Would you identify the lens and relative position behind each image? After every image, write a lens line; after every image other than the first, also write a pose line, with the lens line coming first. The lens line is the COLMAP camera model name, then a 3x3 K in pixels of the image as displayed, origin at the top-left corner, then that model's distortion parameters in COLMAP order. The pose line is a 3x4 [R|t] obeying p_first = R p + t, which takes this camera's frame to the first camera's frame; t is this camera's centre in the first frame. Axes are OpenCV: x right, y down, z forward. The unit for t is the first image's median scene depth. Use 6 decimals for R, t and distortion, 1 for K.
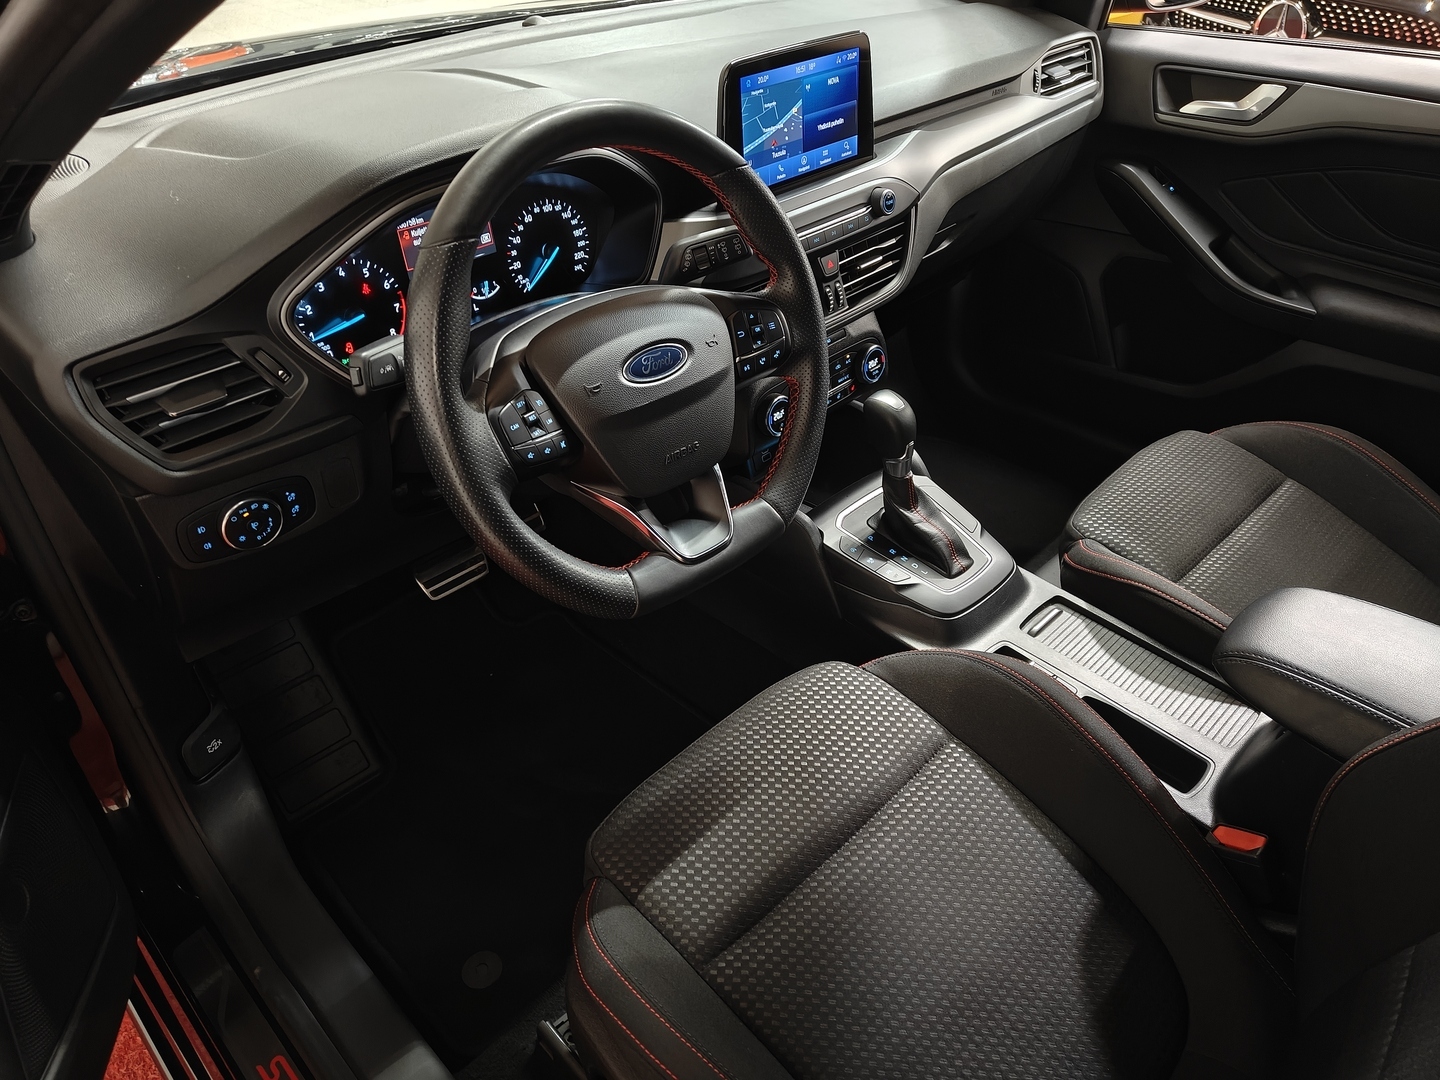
lens RADIAL K [[1001.2, 0, 716.3], [0, 1001.2, 537.6], [0, 0, 1]] dist [-0.013158, 0.002369]
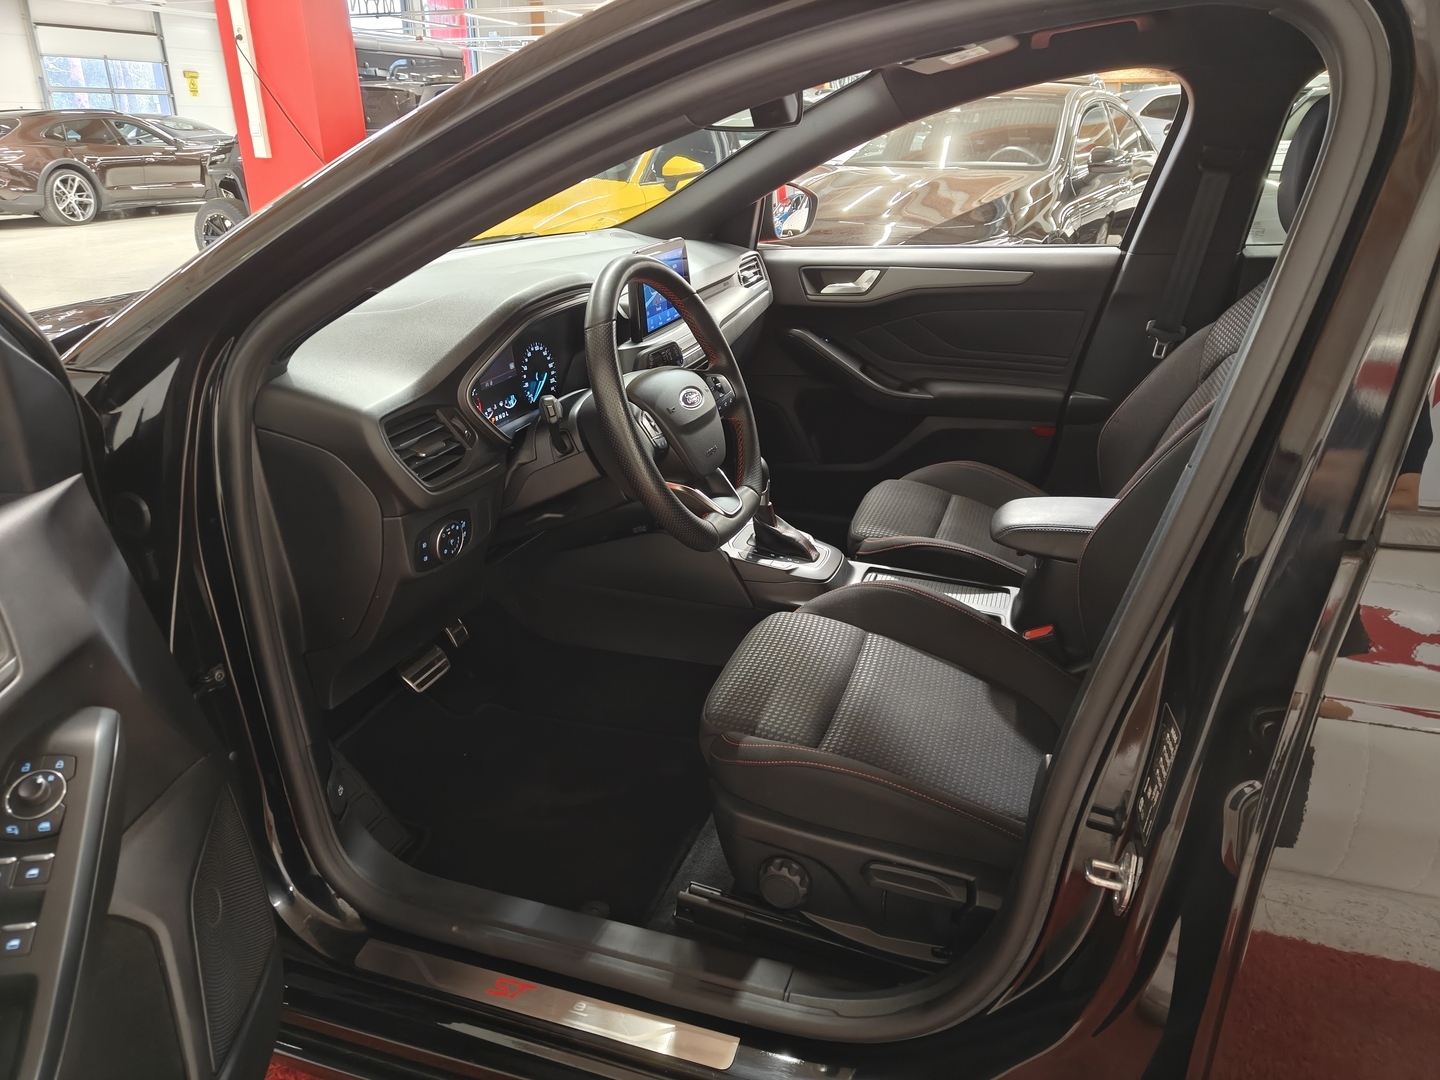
lens RADIAL K [[1001.2, 0, 723.7], [0, 1001.2, 543.5], [0, 0, 1]] dist [-0.013158, 0.002369]
pose [[0.891449, -0.168952, 0.420445, -0.579775], [0.269235, 0.943828, -0.191575, 0.299084], [-0.364461, 0.283977, 0.886862, -0.336437]]
